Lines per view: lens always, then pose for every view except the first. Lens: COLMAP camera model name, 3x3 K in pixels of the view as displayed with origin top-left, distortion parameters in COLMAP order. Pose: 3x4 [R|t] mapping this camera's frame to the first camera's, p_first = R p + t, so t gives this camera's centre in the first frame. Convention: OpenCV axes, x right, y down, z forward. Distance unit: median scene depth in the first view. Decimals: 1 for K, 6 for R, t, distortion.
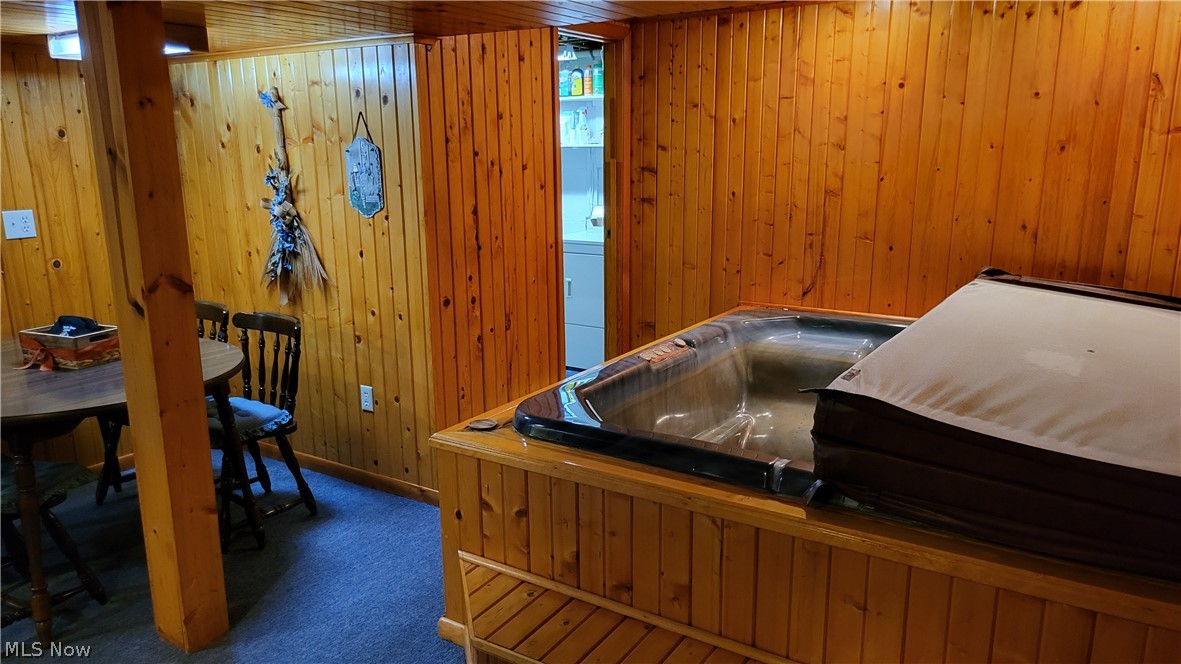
lens RADIAL K [[831.3, 0, 589.1], [0, 831.3, 336.0], [0, 0, 1]] dist [0.045157, 0.000717]
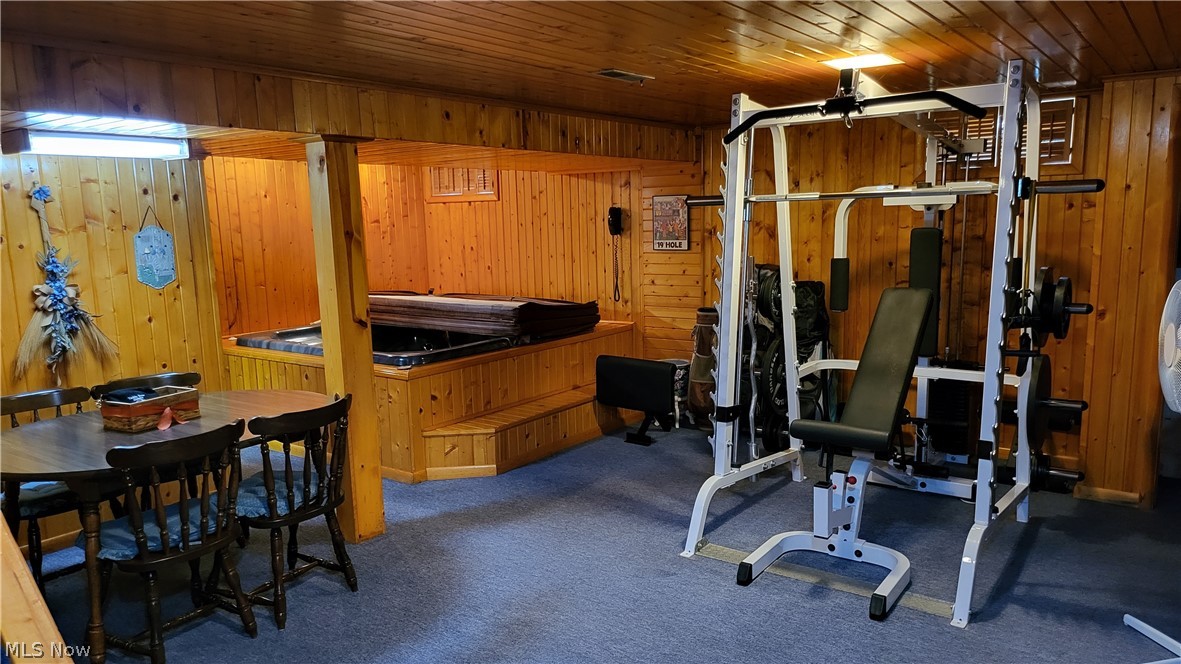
lens RADIAL K [[831.3, 0, 590.2], [0, 831.3, 335.0], [0, 0, 1]] dist [0.045157, 0.000717]
pose [[0.075365, -0.136678, 0.987745, -1.373663], [0.246877, 0.962280, 0.114318, -0.056025], [-0.966112, 0.235236, 0.106265, 0.243128]]
